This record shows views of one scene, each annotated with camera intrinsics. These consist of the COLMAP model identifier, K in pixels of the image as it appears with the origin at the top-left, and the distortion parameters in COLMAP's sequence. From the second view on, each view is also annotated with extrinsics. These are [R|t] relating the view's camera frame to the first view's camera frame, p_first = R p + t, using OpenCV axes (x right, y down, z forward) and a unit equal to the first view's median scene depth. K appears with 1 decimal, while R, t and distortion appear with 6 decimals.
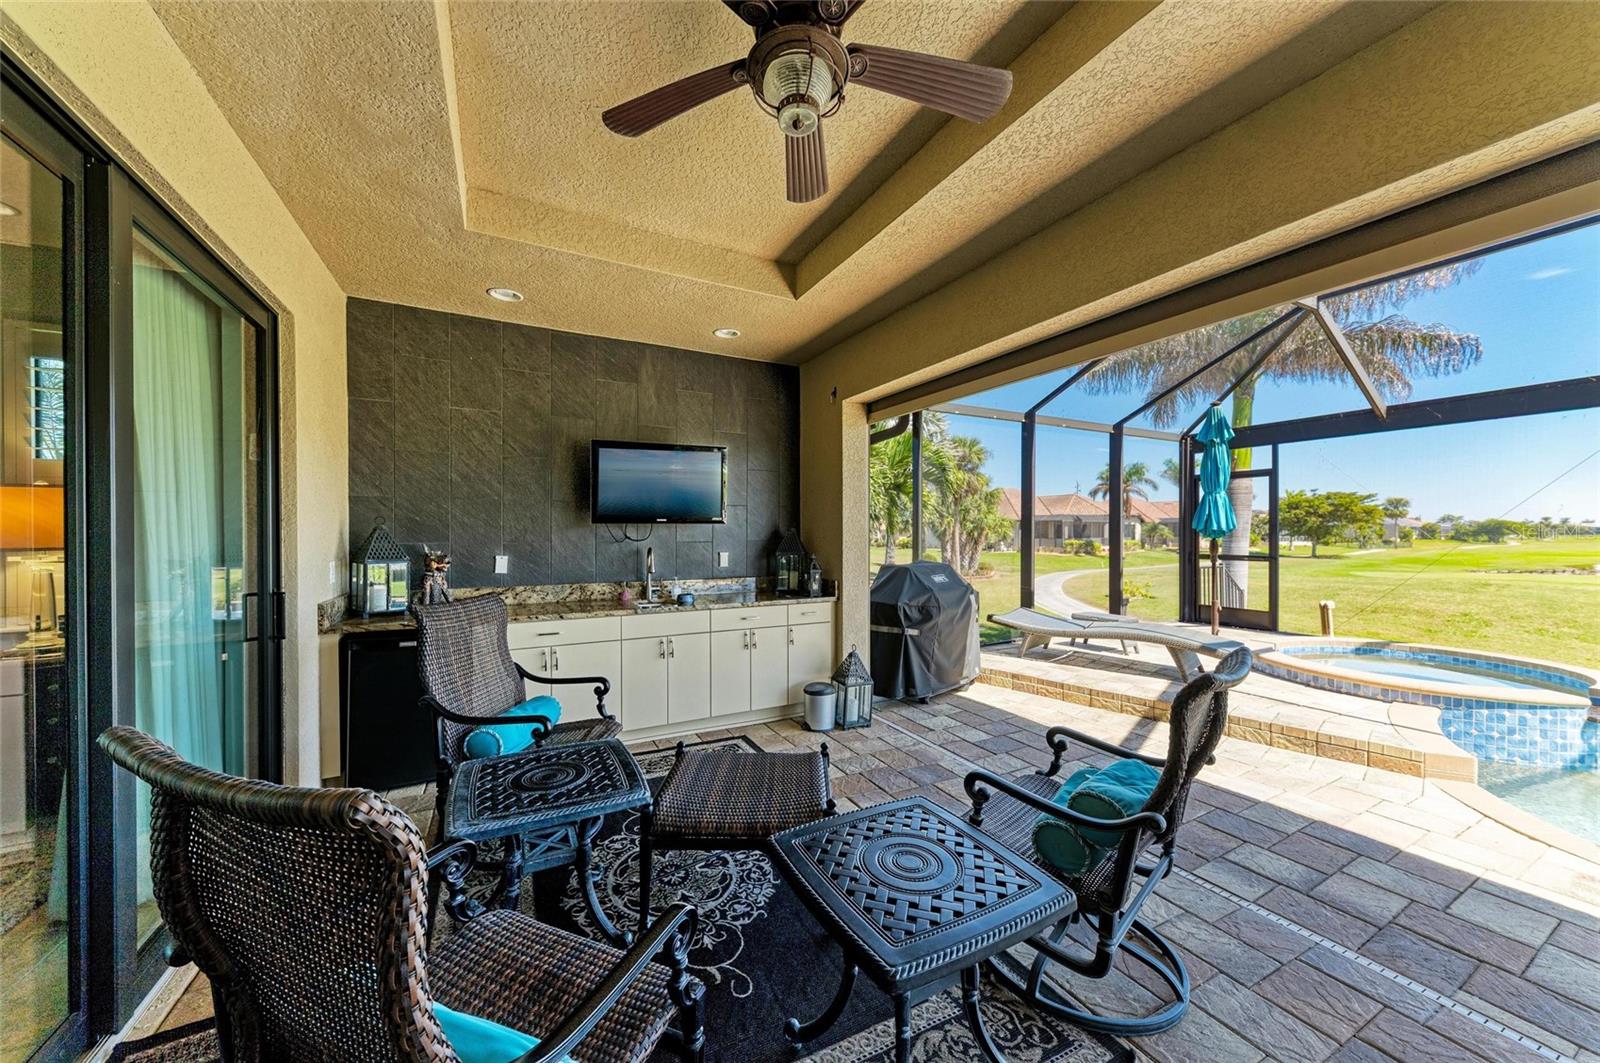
lens RADIAL K [[555.6, 0, 795.6], [0, 555.6, 532.2], [0, 0, 1]] dist [-0.000403, -0.000870]
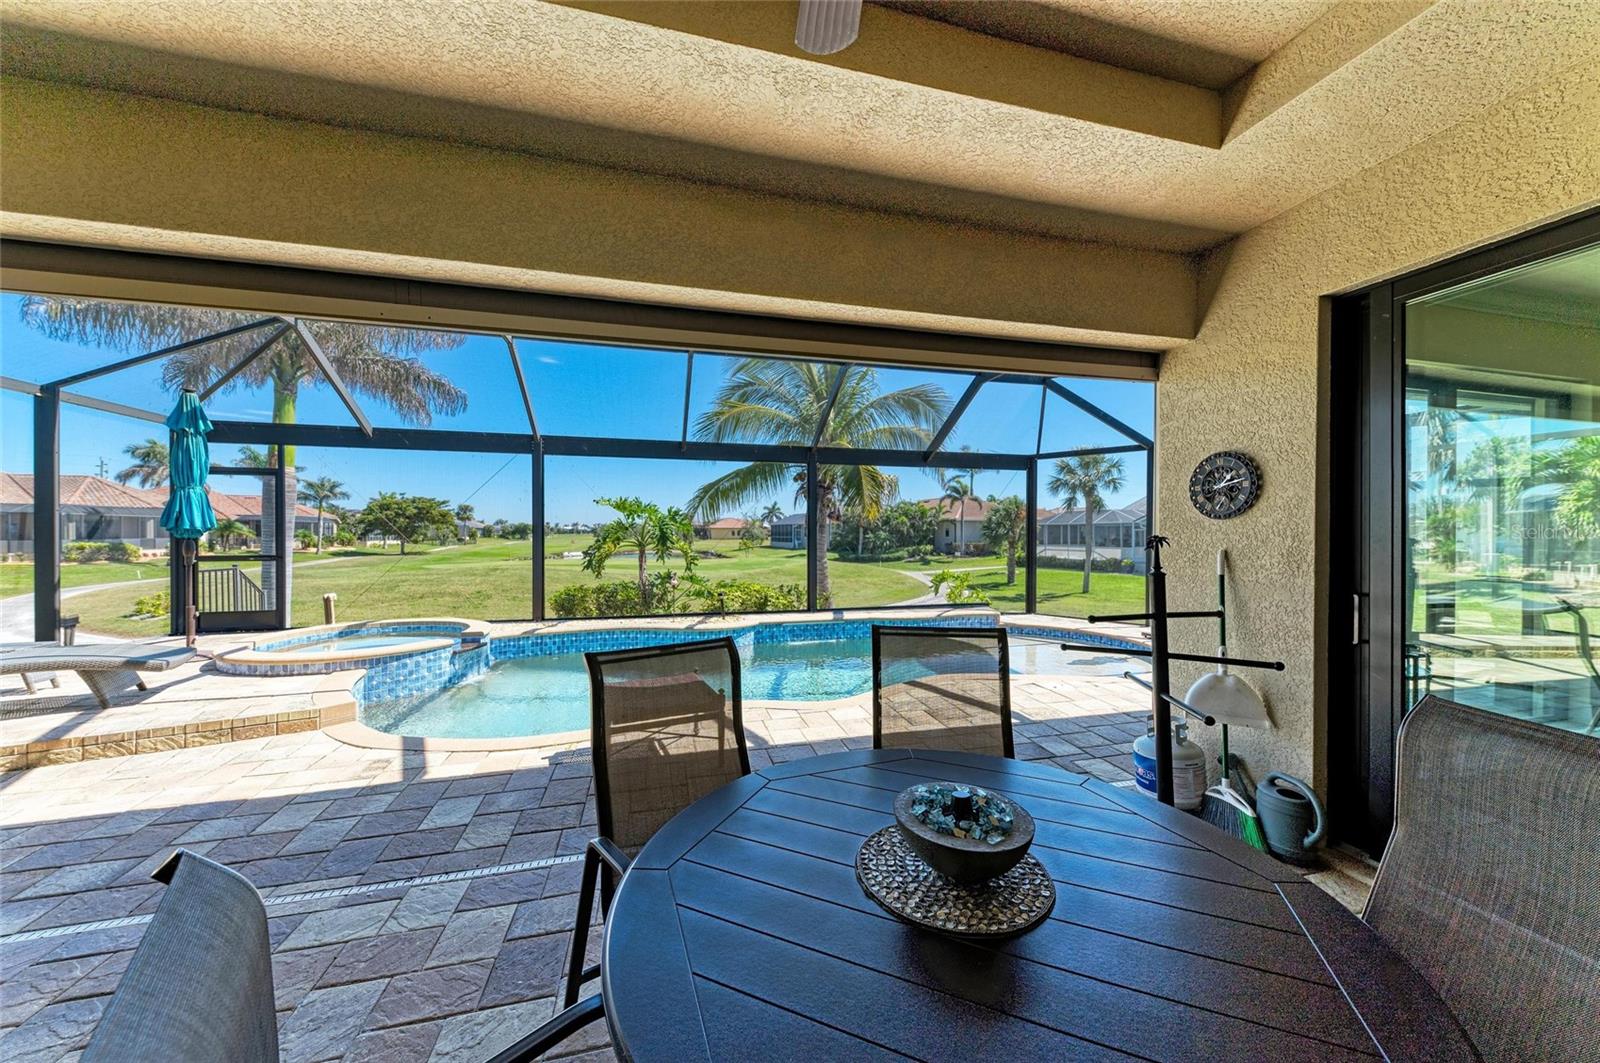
lens RADIAL K [[555.6, 0, 804.2], [0, 555.6, 534.9], [0, 0, 1]] dist [-0.000403, -0.000870]
pose [[0.207645, -0.002719, 0.978201, 0.091999], [-0.003100, 0.999989, 0.003437, -0.000583], [-0.978199, -0.003746, 0.207634, -0.212096]]
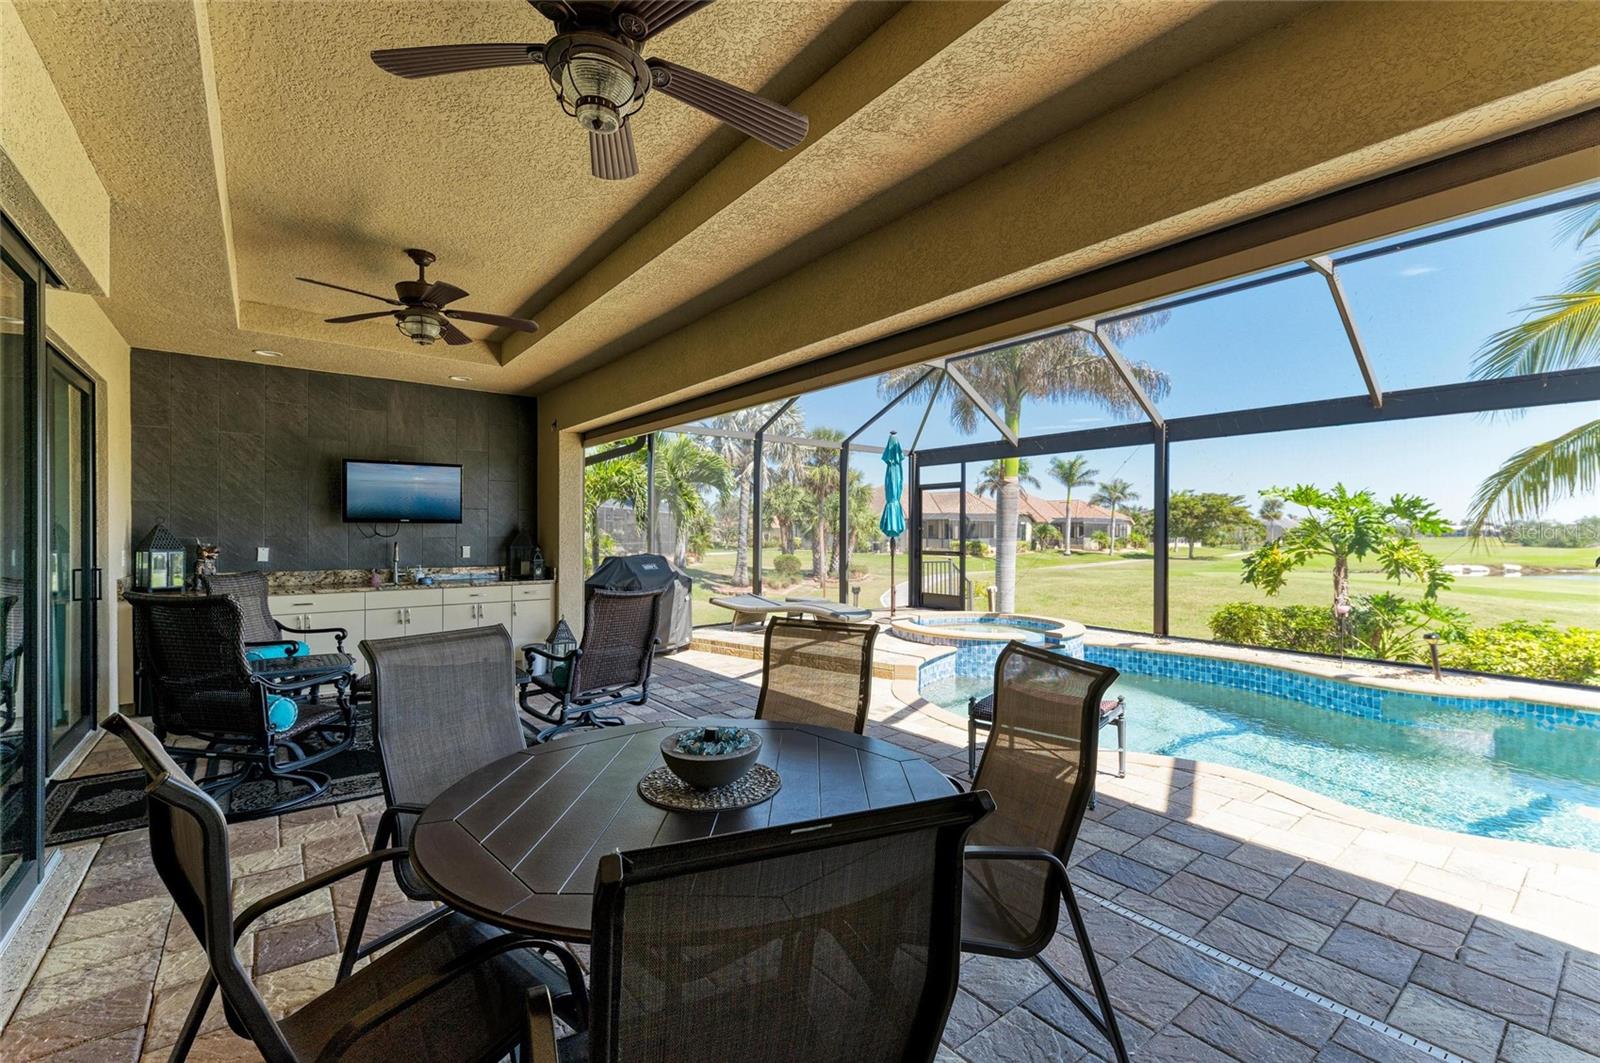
lens RADIAL K [[680.9, 0, 809.9], [0, 680.9, 529.6], [0, 0, 1]] dist [0.009016, -0.004245]
pose [[0.981450, 0.005497, 0.191639, 0.323831], [-0.005084, 0.999984, -0.002645, -0.001014], [-0.191651, 0.001621, 0.981462, -0.631079]]
